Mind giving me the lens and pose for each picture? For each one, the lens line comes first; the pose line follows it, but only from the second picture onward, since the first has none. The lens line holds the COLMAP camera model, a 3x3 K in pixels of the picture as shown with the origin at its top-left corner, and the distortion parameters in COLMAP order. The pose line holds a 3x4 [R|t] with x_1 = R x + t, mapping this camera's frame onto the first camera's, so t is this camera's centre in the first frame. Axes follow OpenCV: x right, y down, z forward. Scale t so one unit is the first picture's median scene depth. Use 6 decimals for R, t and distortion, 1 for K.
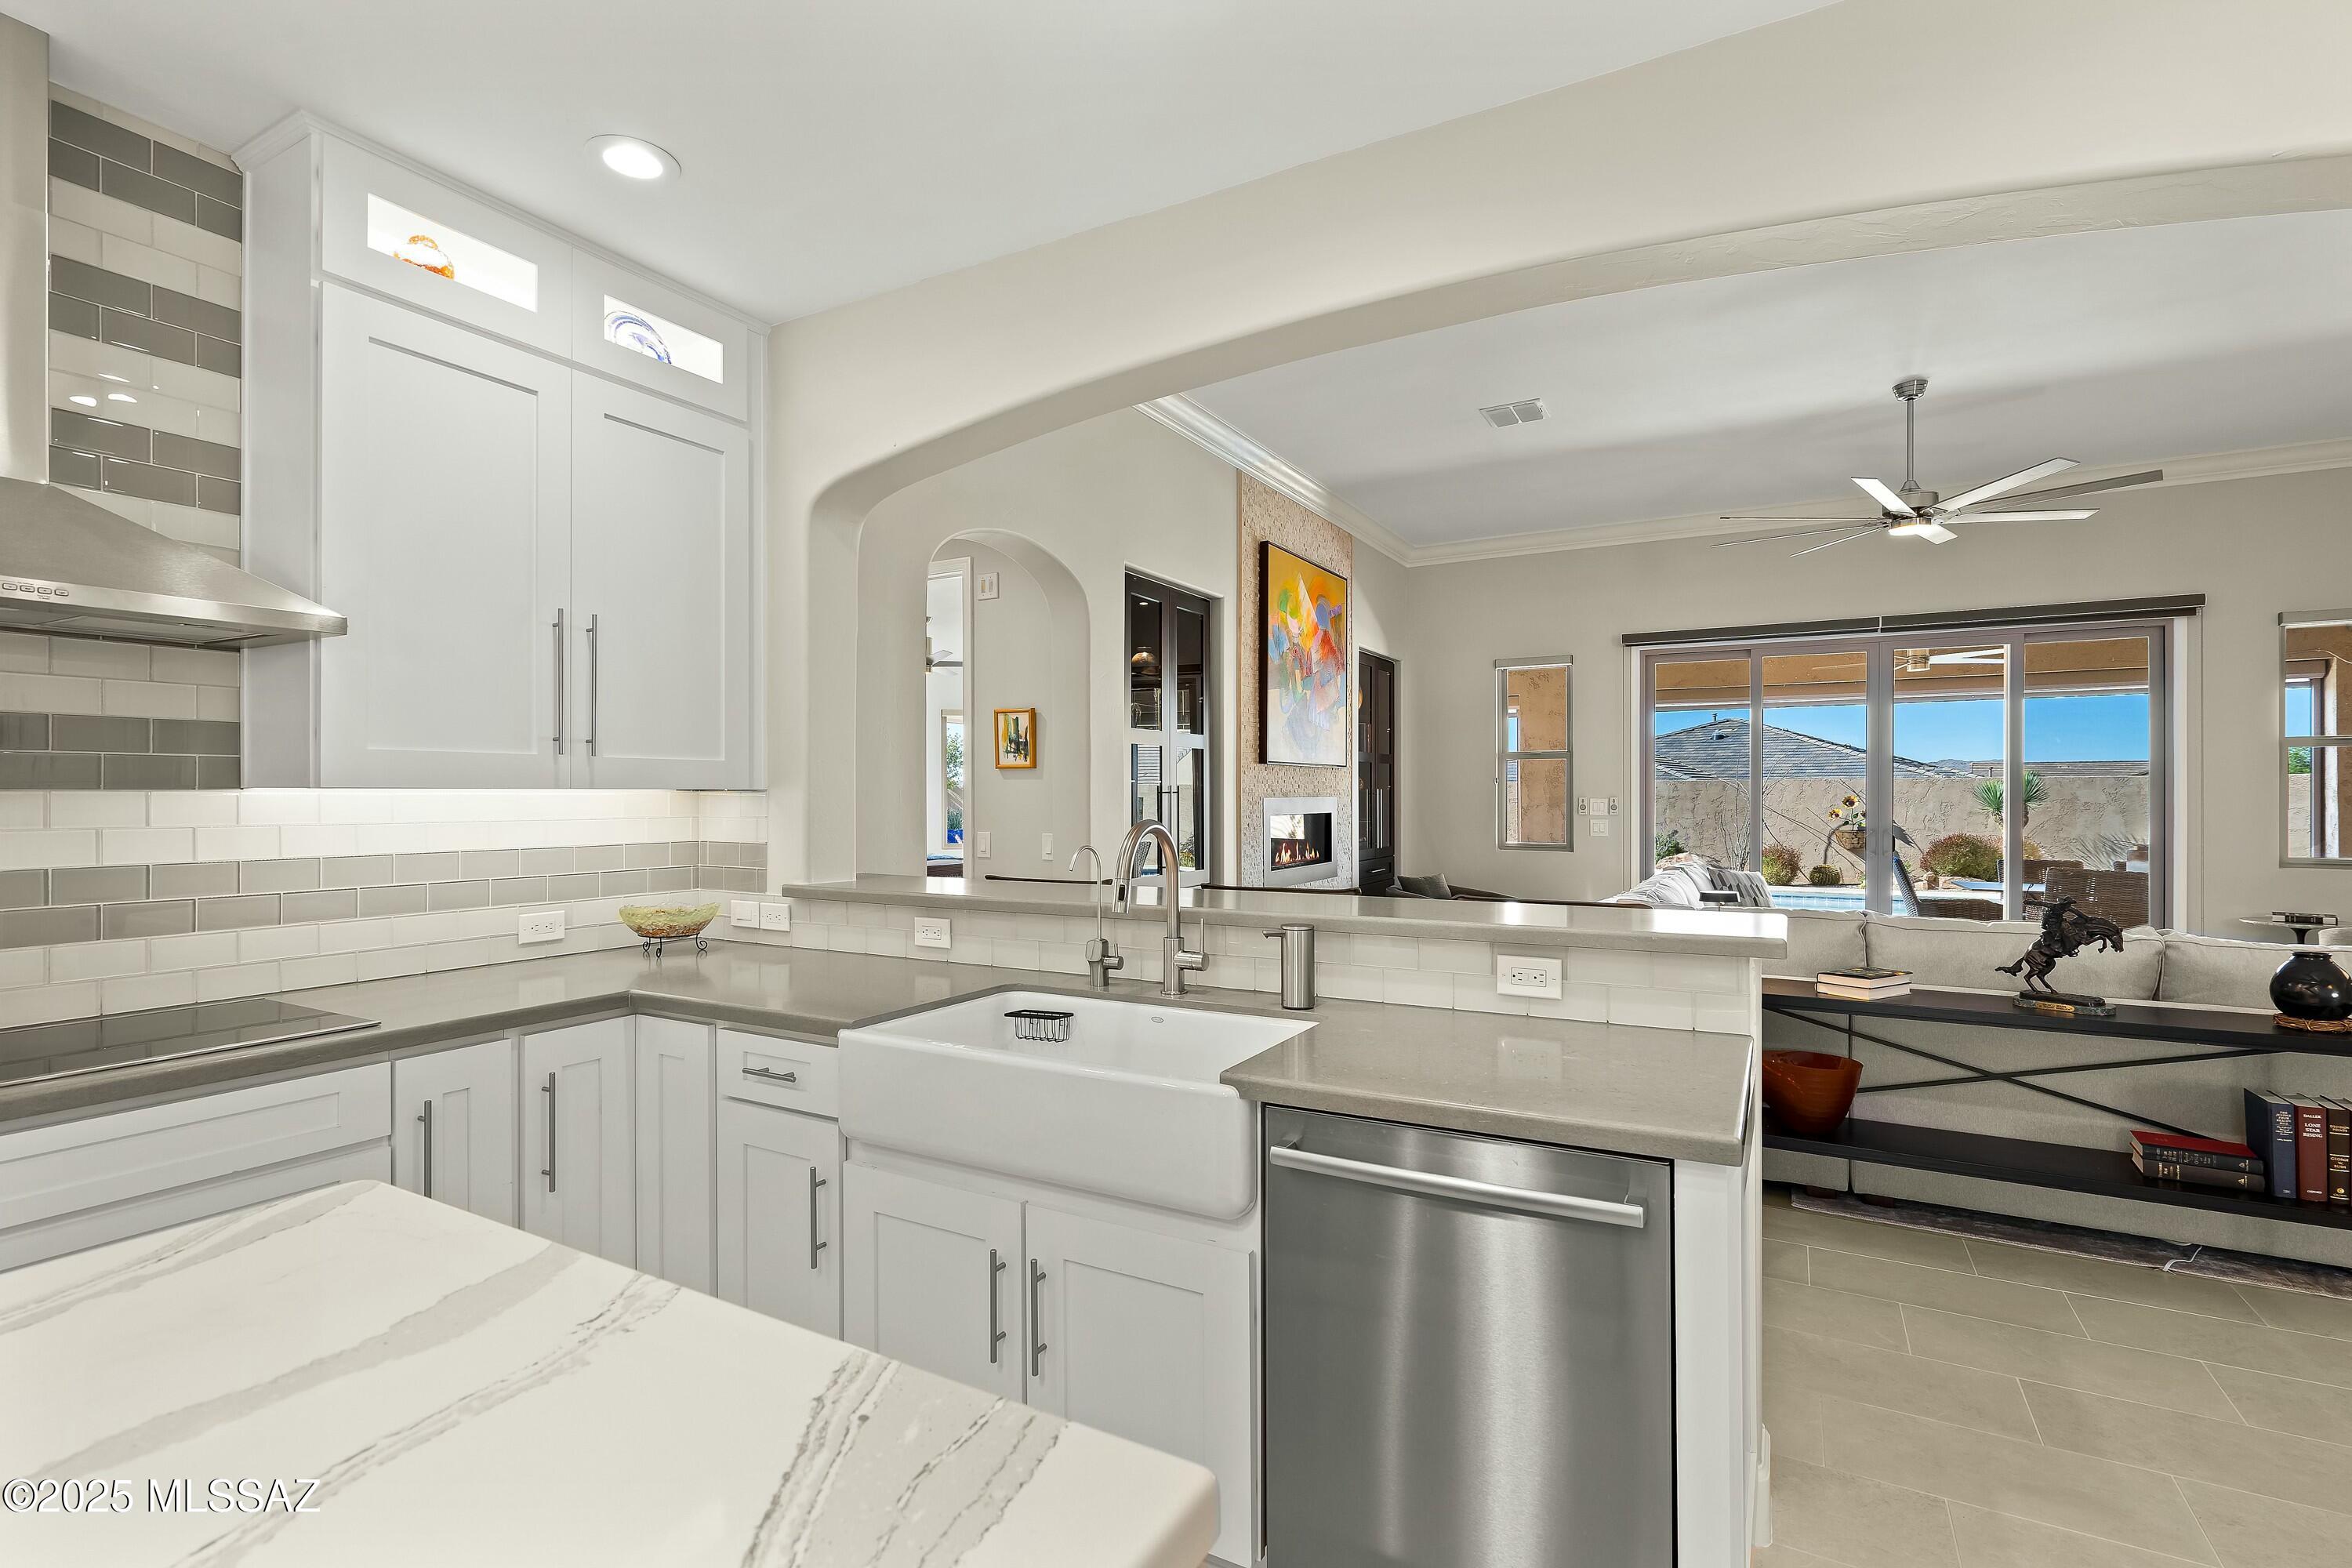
lens RADIAL K [[1086.4, 0, 1181.4], [0, 1086.4, 792.2], [0, 0, 1]] dist [-0.009778, 0.004735]
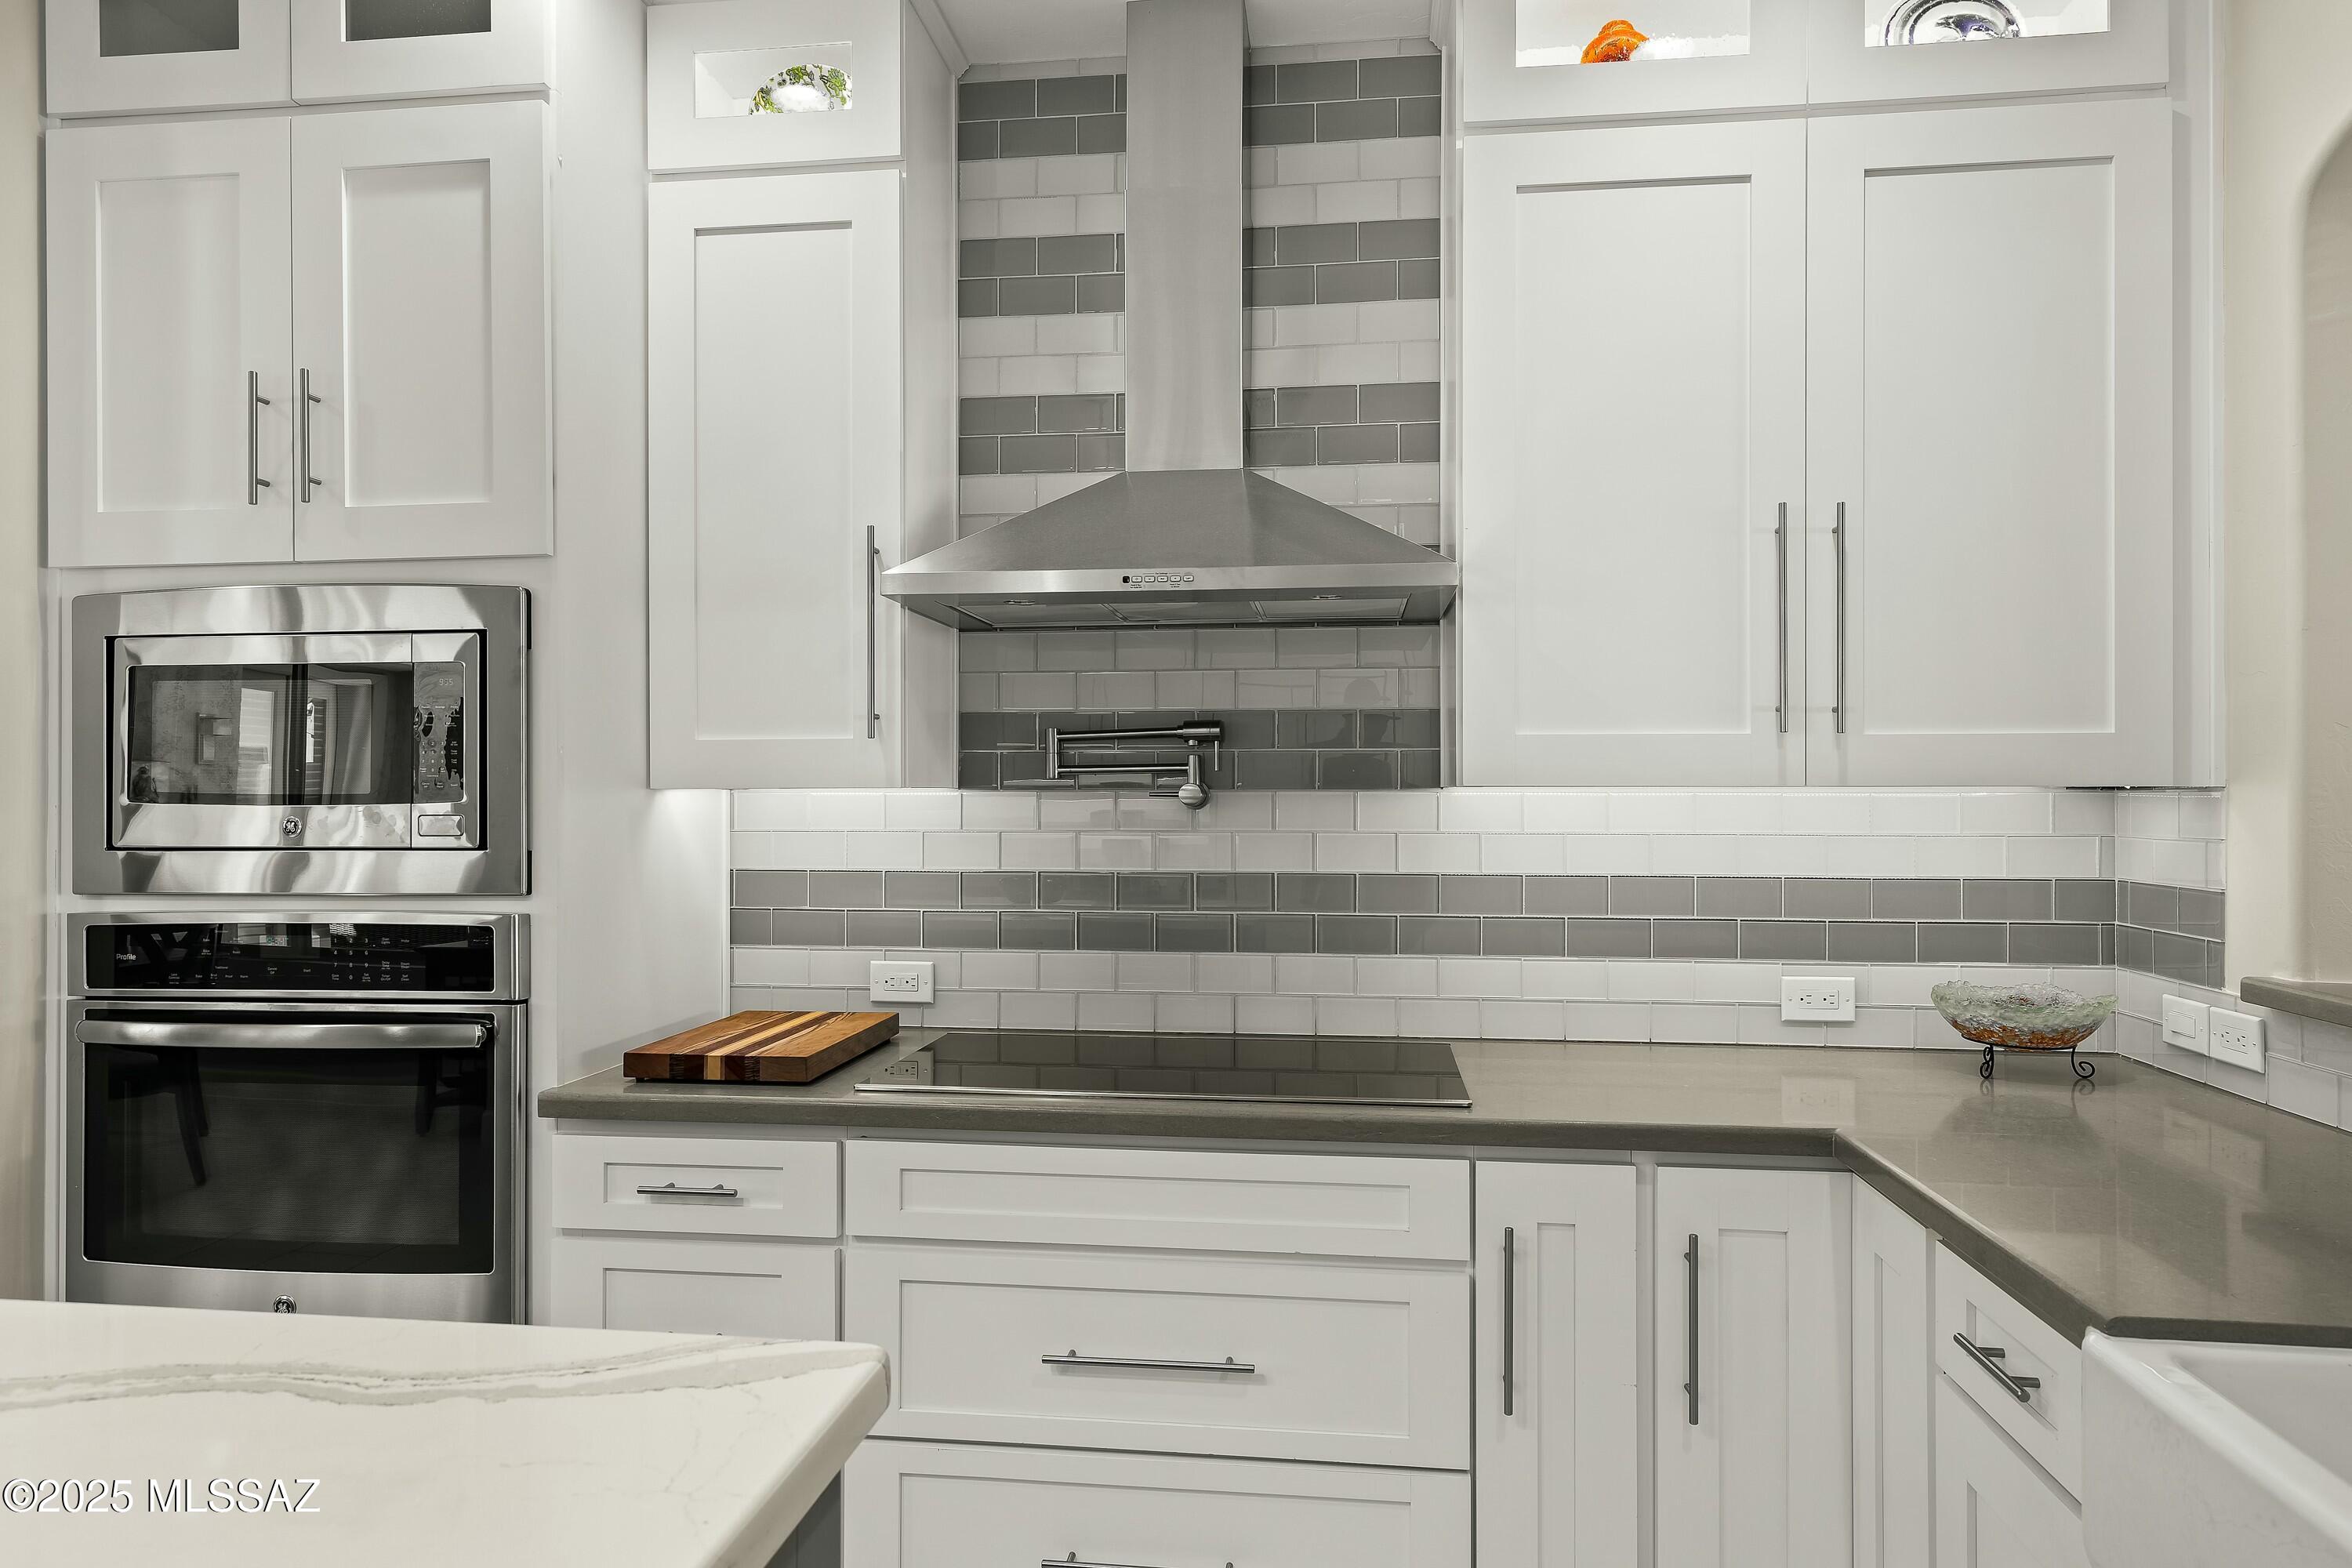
lens RADIAL K [[1438.8, 0, 1178.7], [0, 1438.8, 786.7], [0, 0, 1]] dist [0.005504, 0.003158]
pose [[0.374881, -0.005118, -0.927059, 0.060959], [0.000788, 0.999986, -0.005202, 0.000805], [0.927072, 0.001220, 0.374880, 0.282554]]
